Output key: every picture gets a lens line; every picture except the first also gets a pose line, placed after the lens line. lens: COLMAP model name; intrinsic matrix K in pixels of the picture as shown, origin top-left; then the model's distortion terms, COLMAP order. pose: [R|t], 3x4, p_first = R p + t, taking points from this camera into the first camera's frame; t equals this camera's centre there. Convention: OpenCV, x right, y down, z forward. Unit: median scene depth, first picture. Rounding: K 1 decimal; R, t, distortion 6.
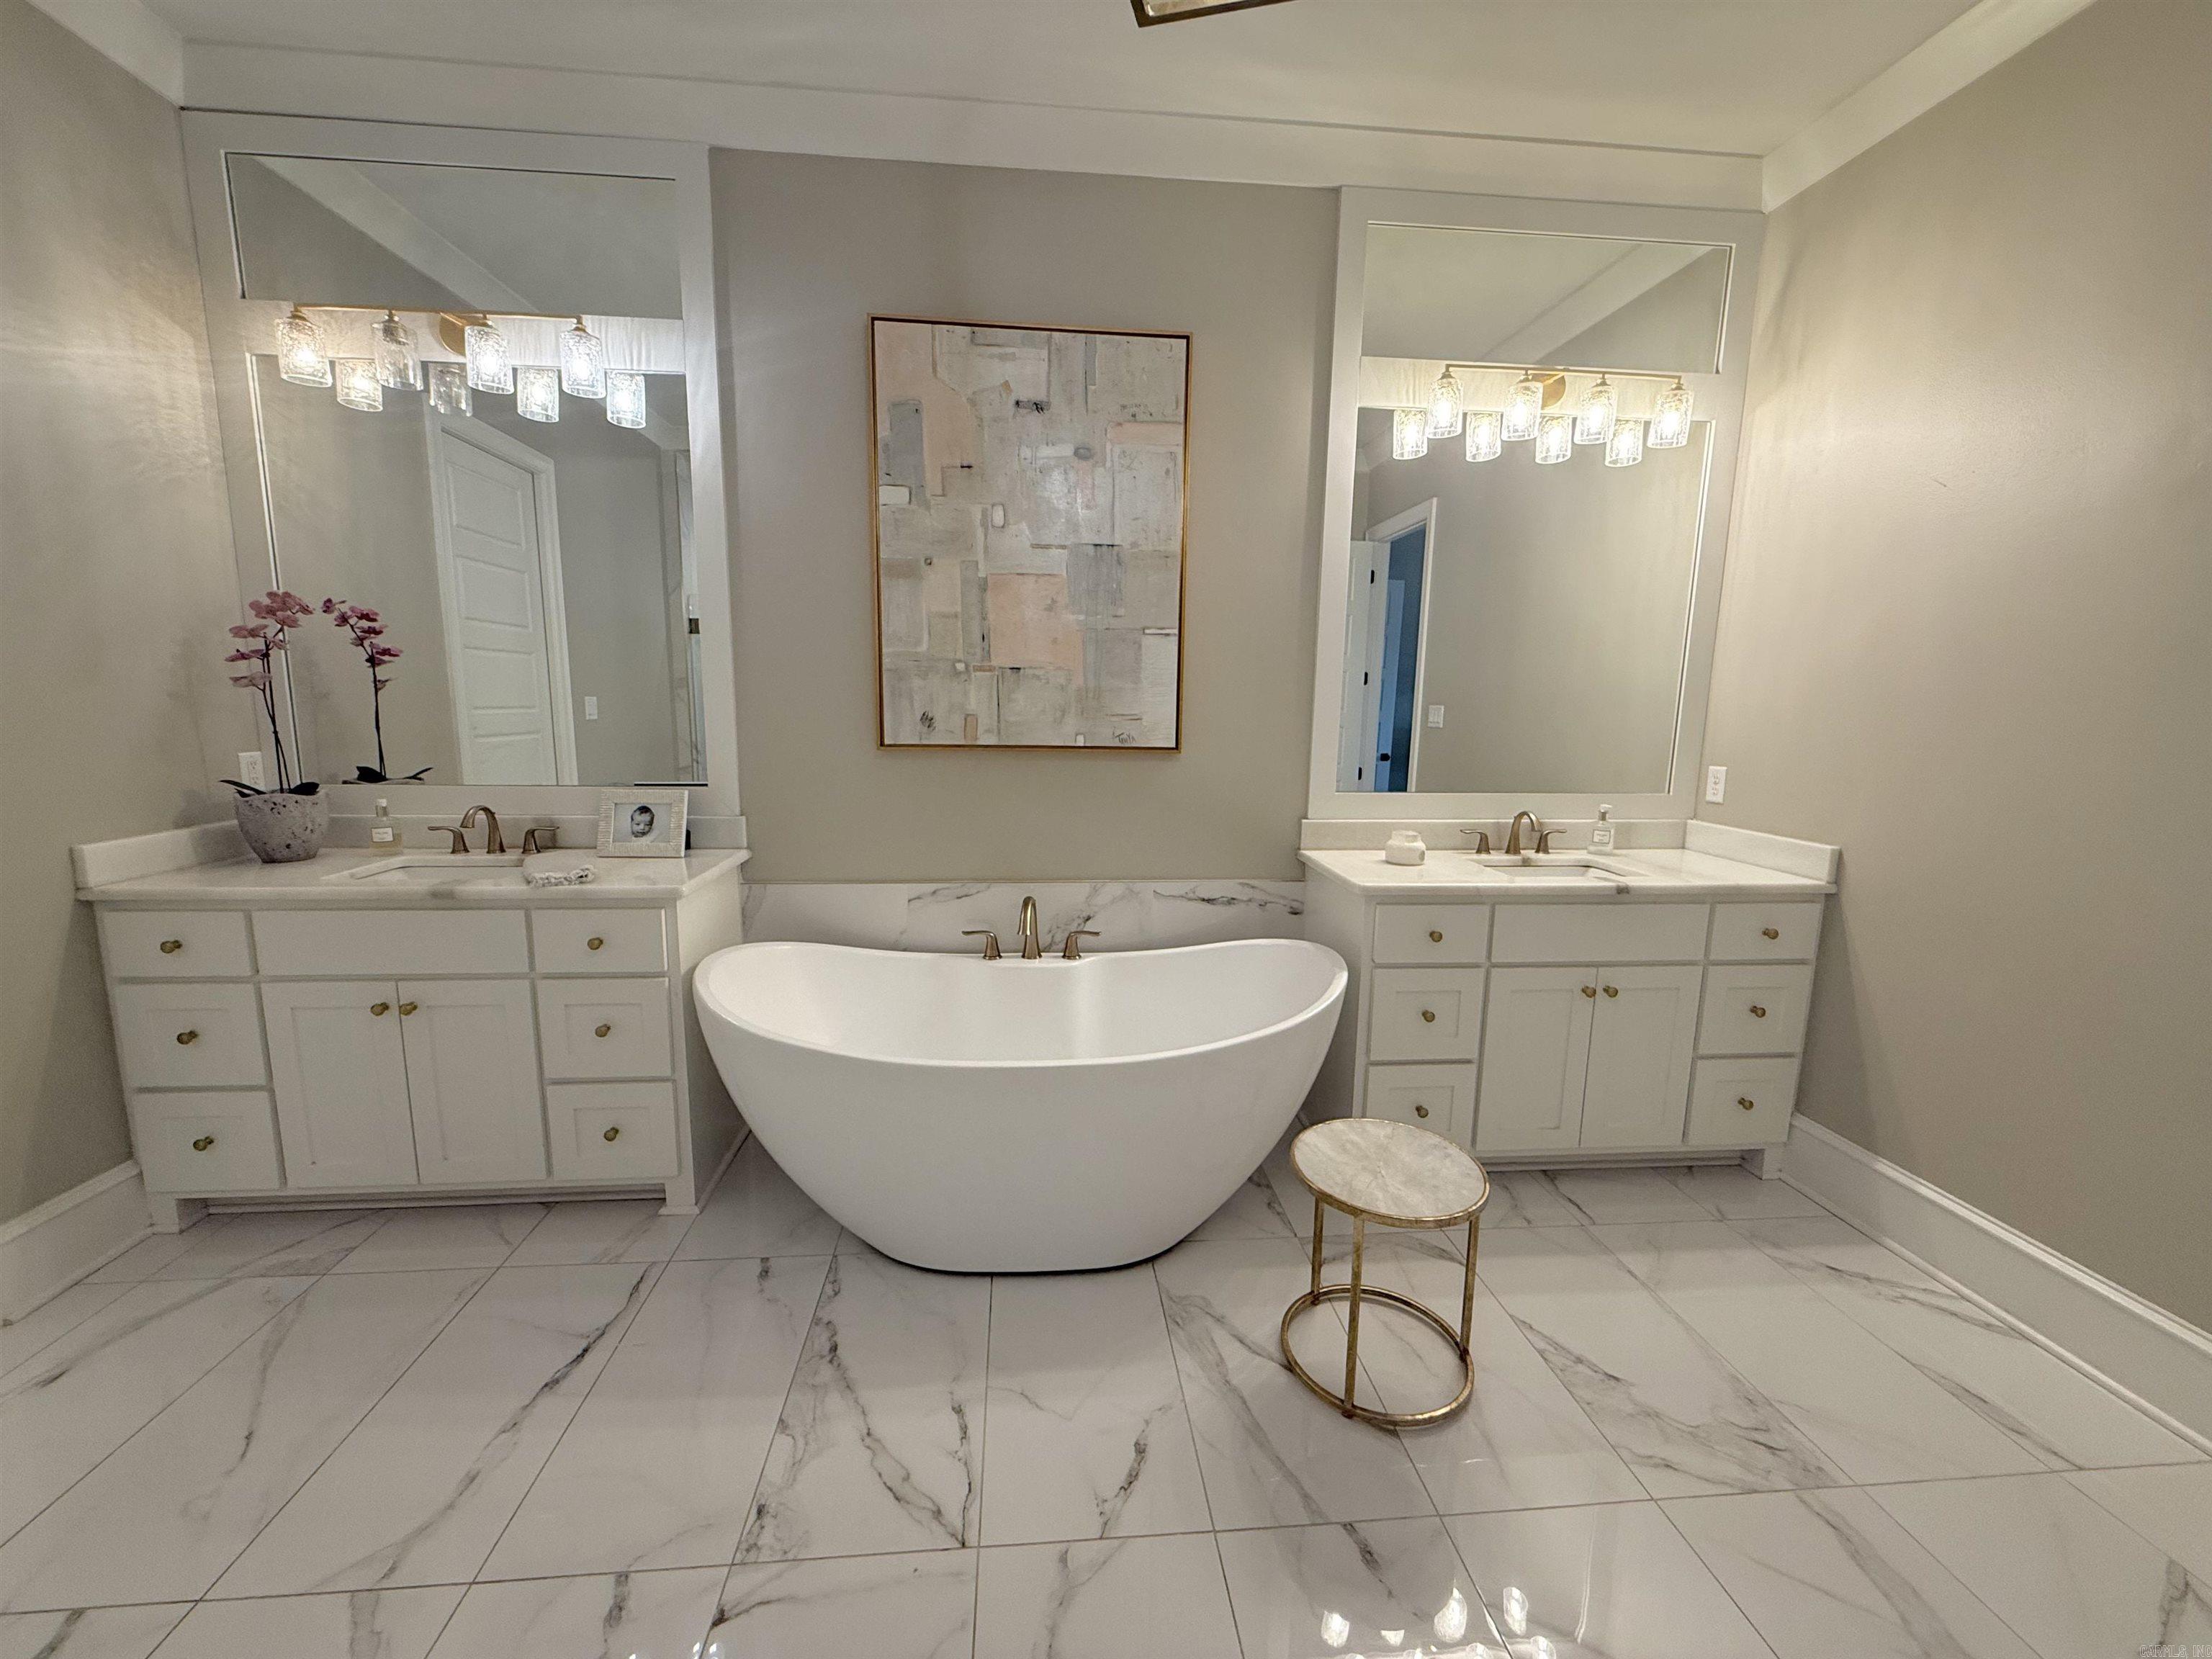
lens RADIAL K [[878.4, 0, 1101.7], [0, 878.4, 828.0], [0, 0, 1]] dist [-0.000999, -0.000236]
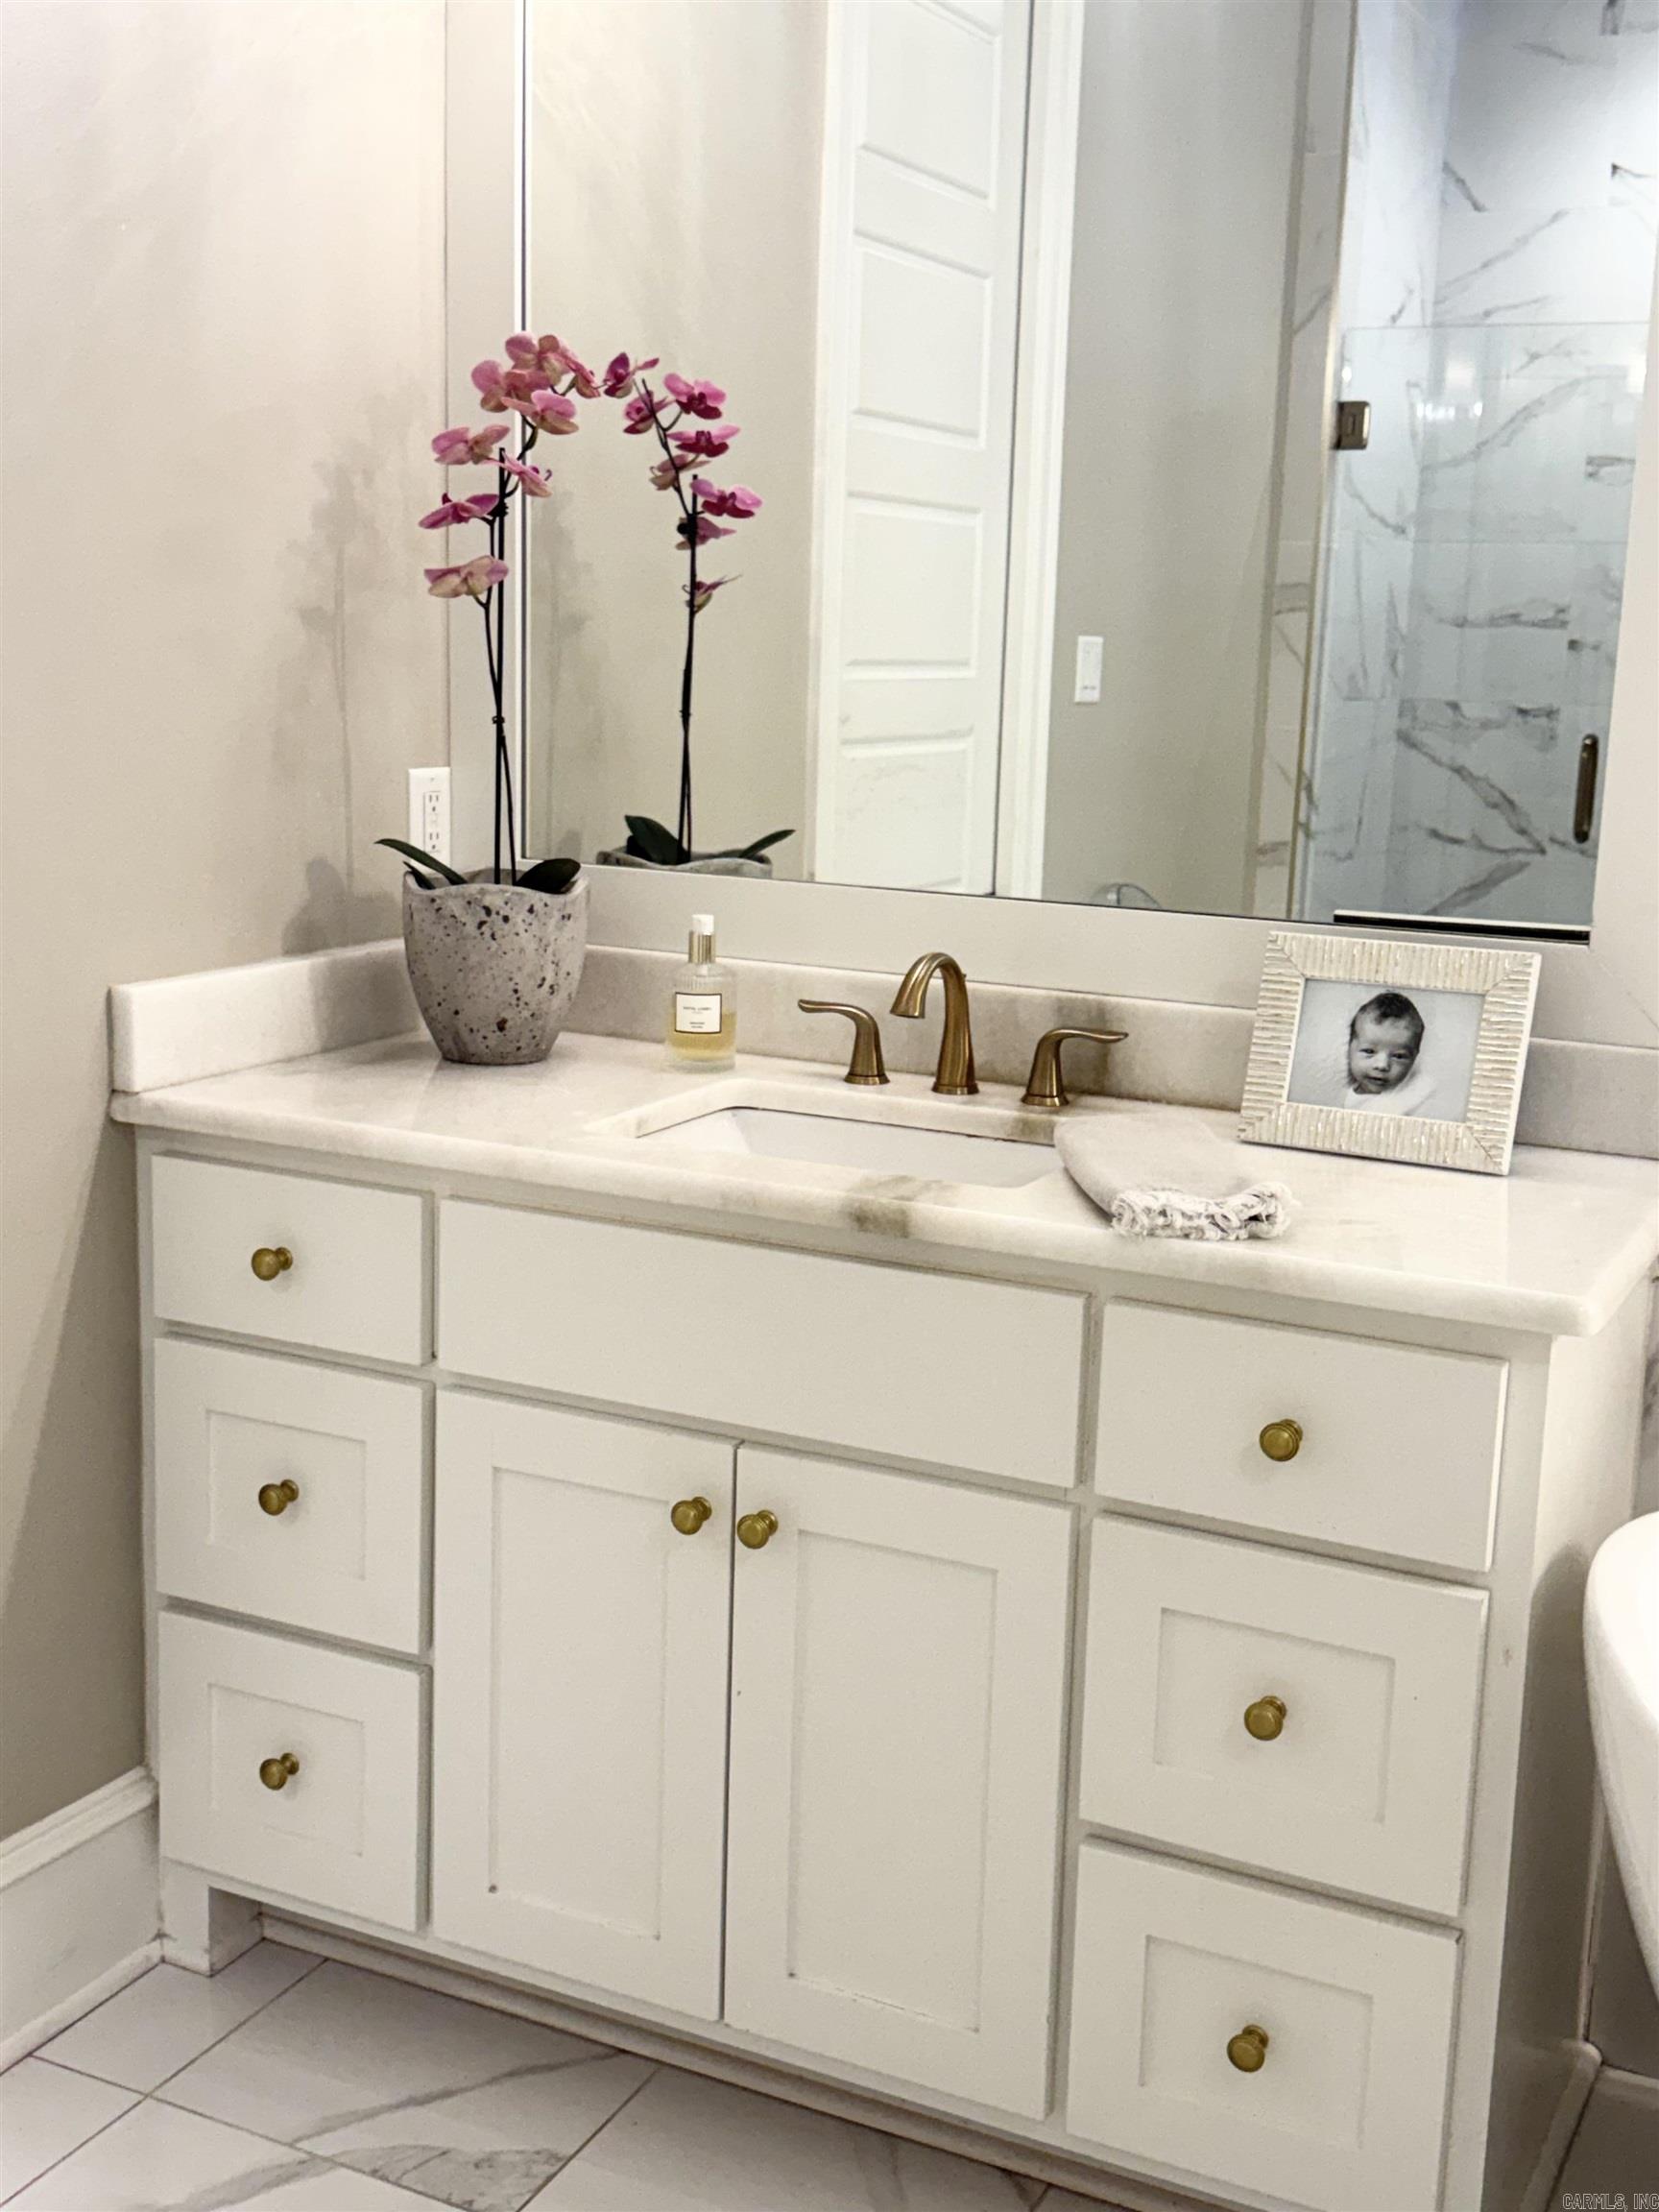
lens RADIAL K [[2523.5, 0, 828.6], [0, 2523.5, 1109.6], [0, 0, 1]] dist [0.109118, 0.000000]
pose [[0.852994, 0.110359, -0.510120, -0.252651], [-0.093964, 0.993891, 0.057895, -0.019374], [0.513393, -0.001451, 0.858152, 0.142207]]
